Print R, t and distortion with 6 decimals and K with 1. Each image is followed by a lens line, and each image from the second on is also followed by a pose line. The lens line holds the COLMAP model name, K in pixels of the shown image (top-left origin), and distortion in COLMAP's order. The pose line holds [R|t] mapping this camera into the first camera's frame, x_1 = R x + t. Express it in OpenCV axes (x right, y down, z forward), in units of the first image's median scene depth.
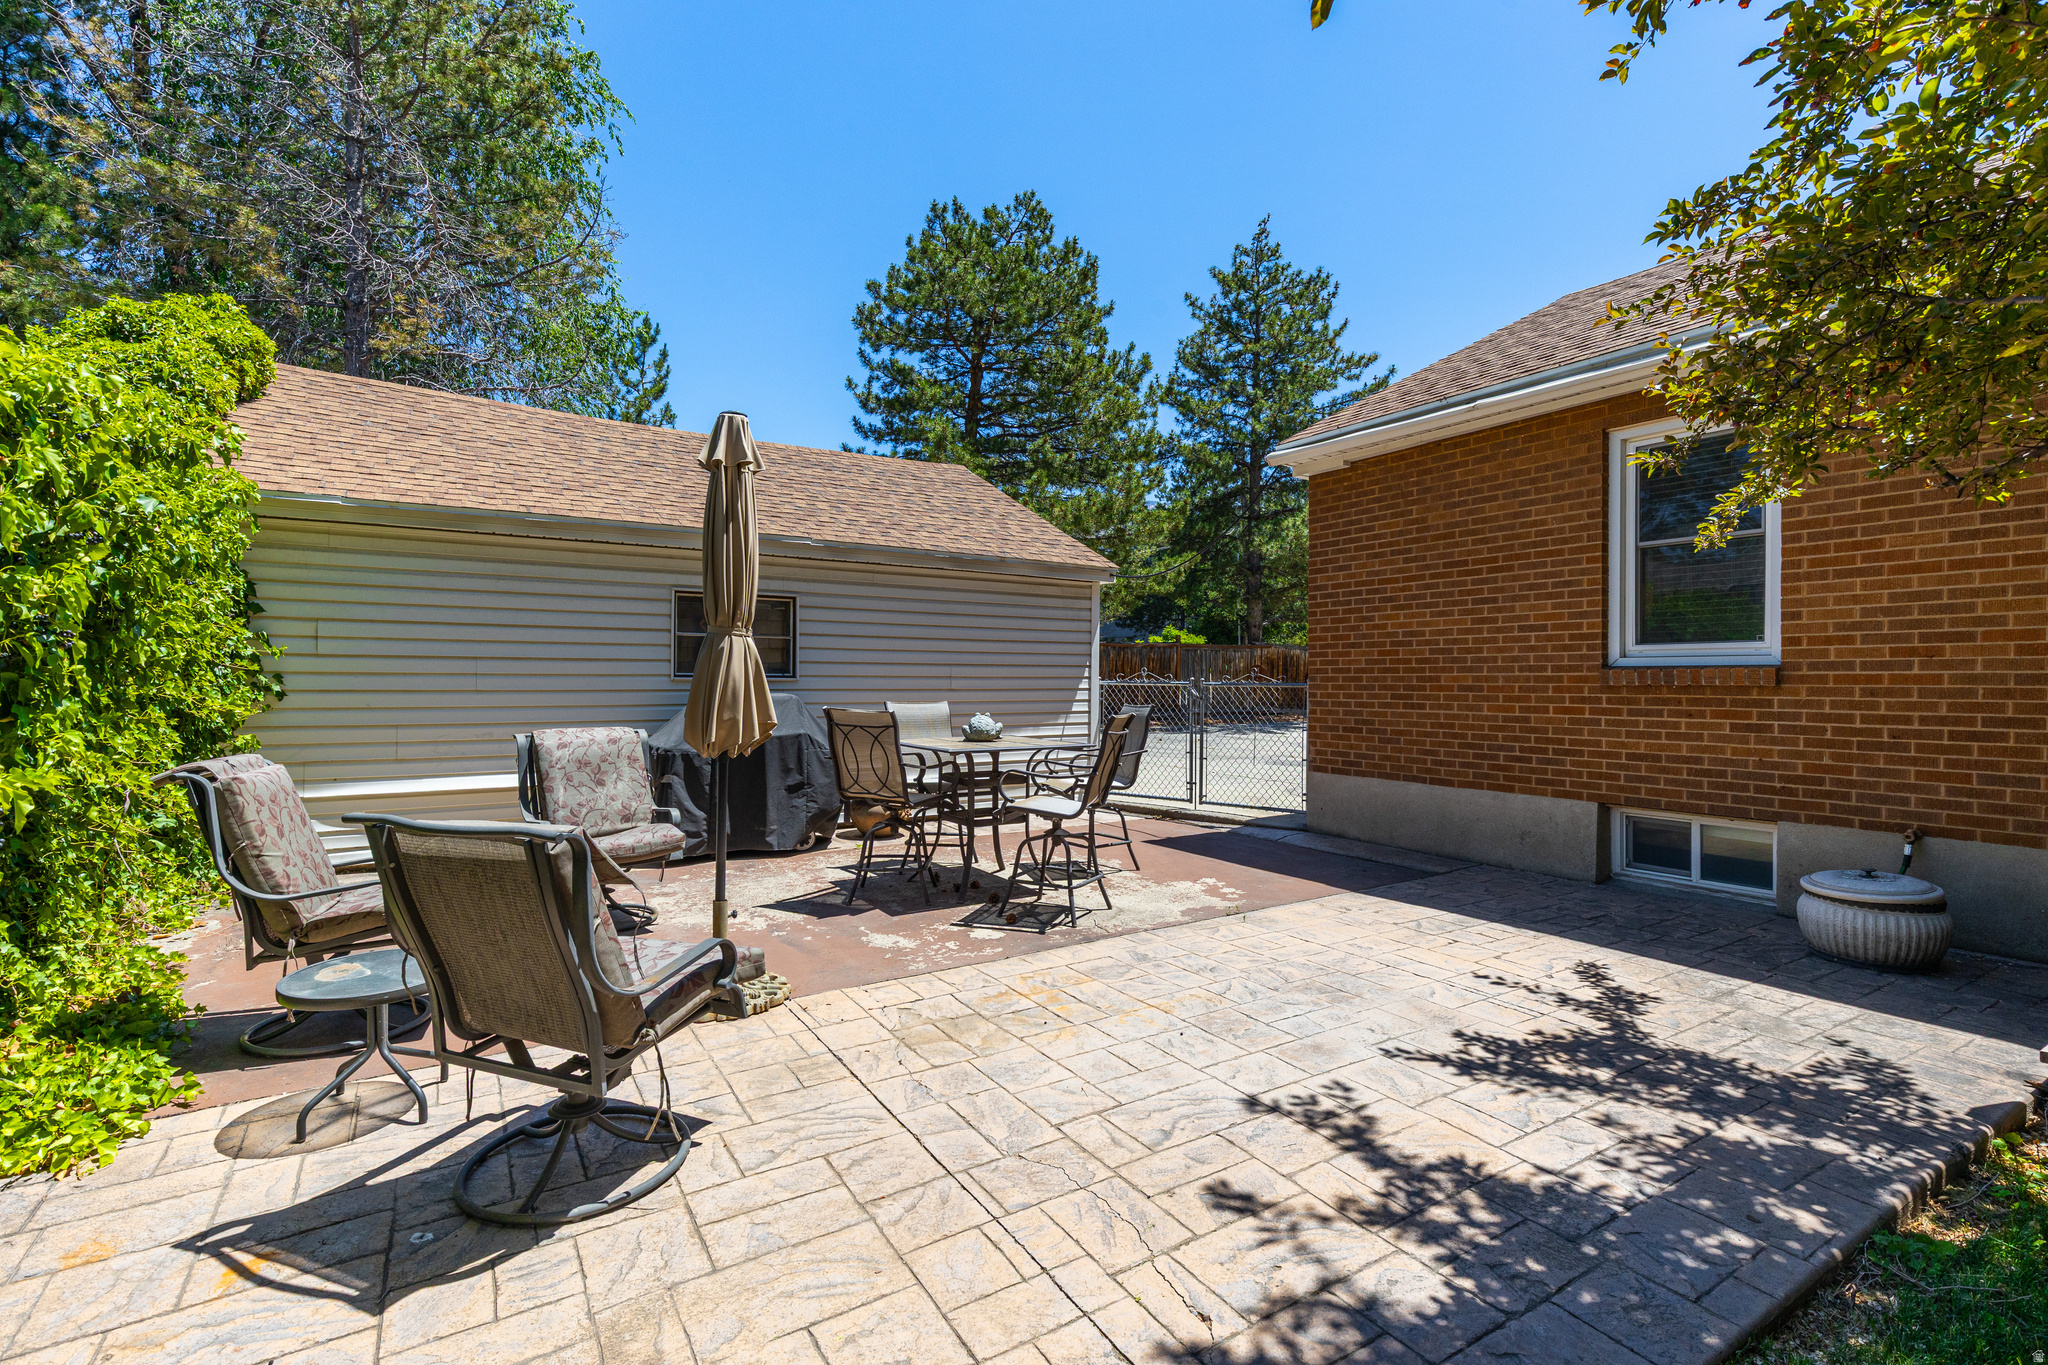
lens RADIAL K [[920.3, 0, 1037.9], [0, 920.3, 681.1], [0, 0, 1]] dist [0.001057, -0.000208]
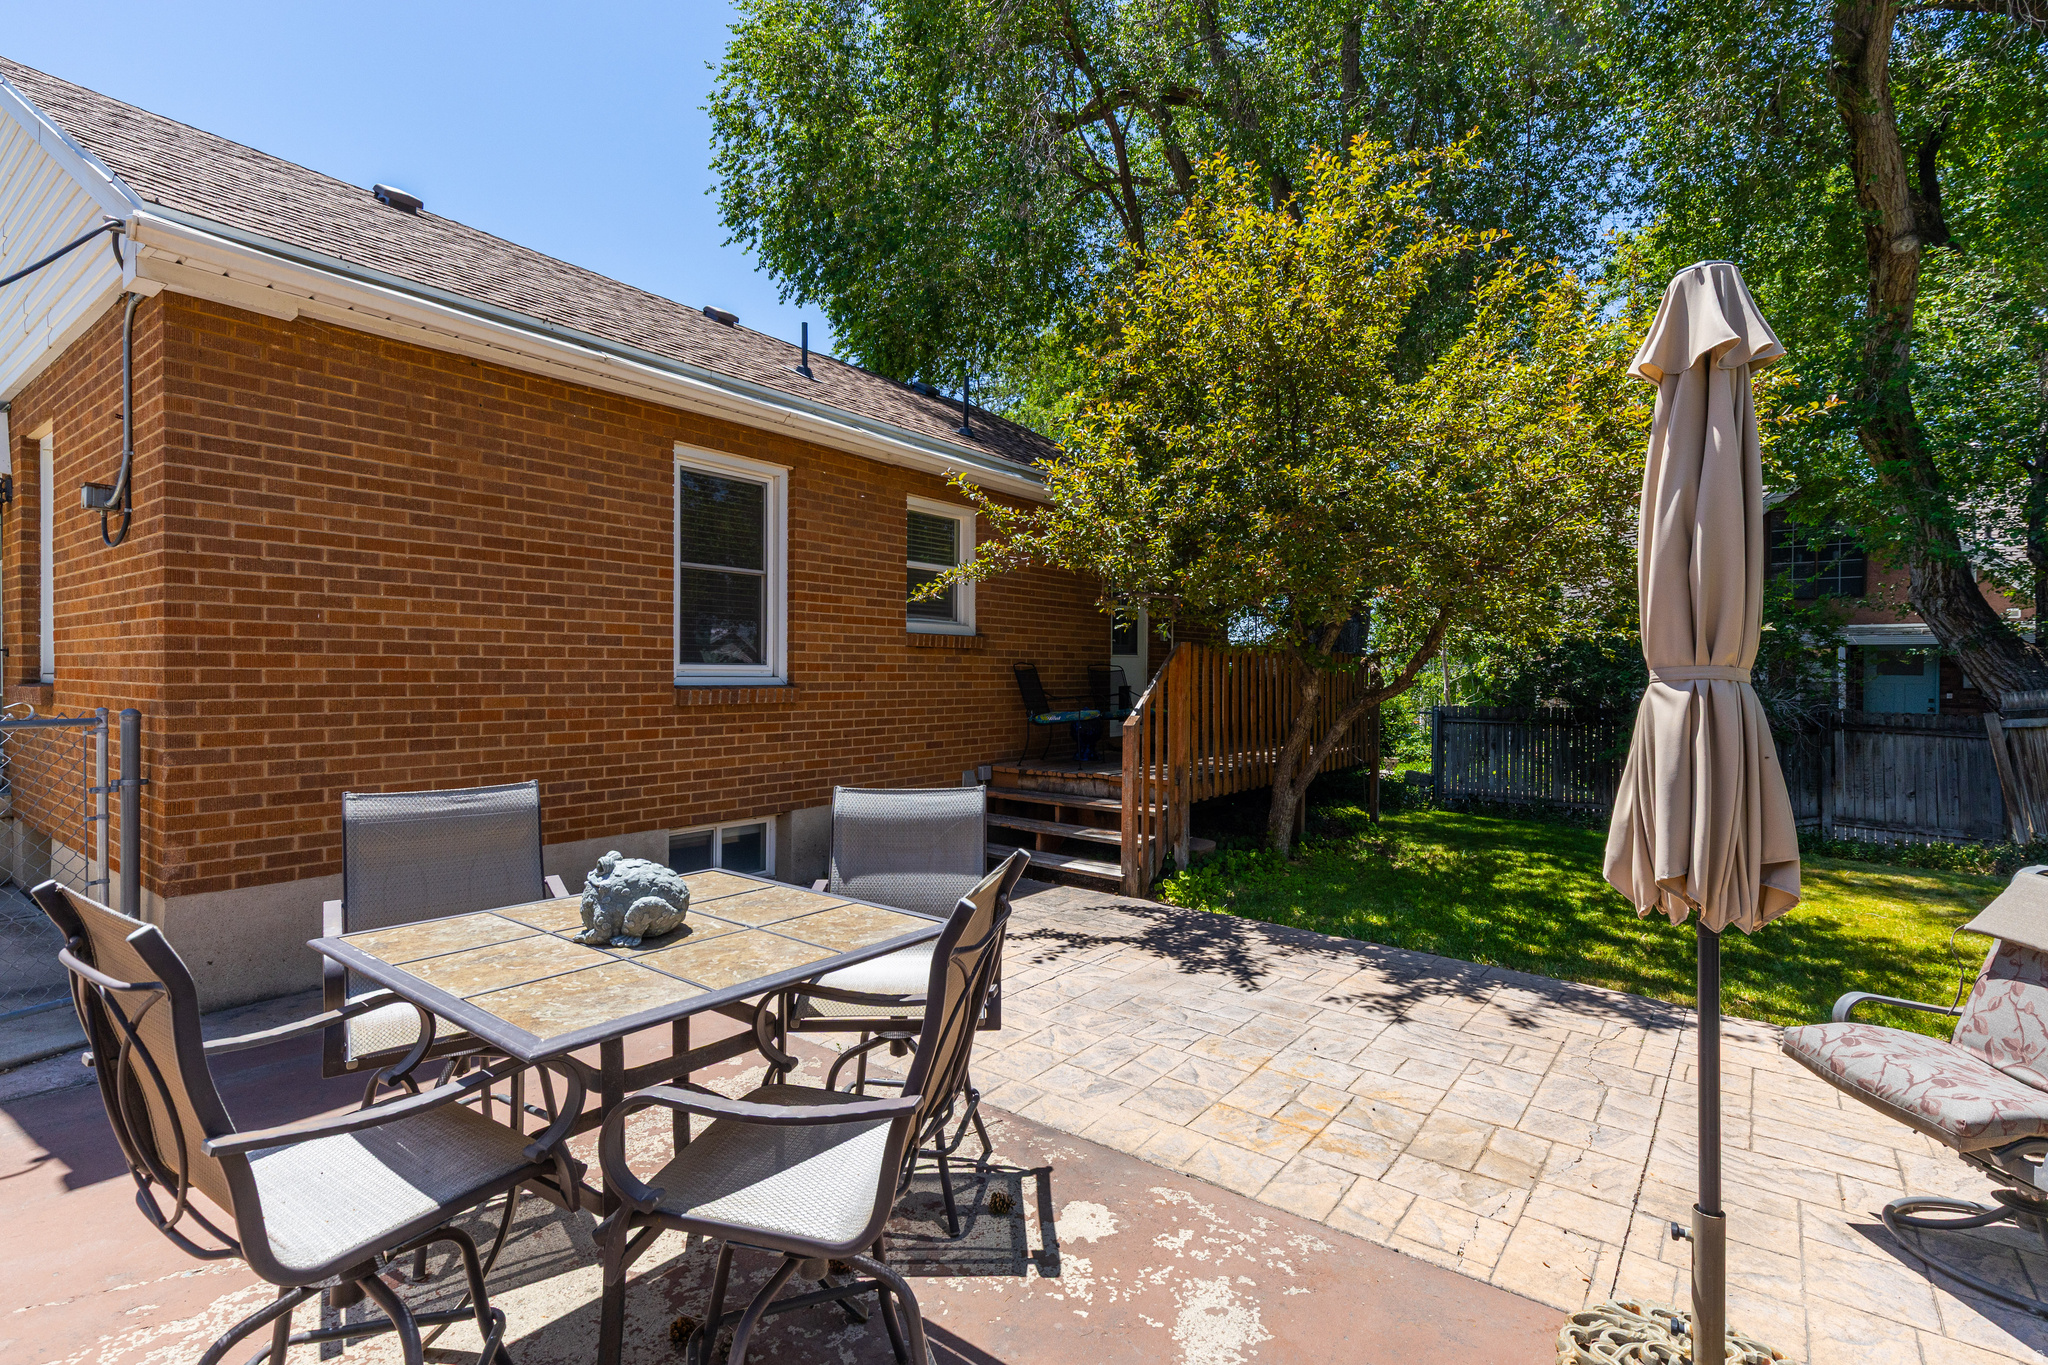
lens RADIAL K [[969.9, 0, 1024.0], [0, 969.9, 682.5], [0, 0, 1]] dist [0.003845, 0.000136]
pose [[-0.349608, -0.015188, 0.936773, -0.786792], [-0.008710, 0.999878, 0.012961, -0.060800], [-0.936856, -0.003628, -0.349697, 1.713586]]
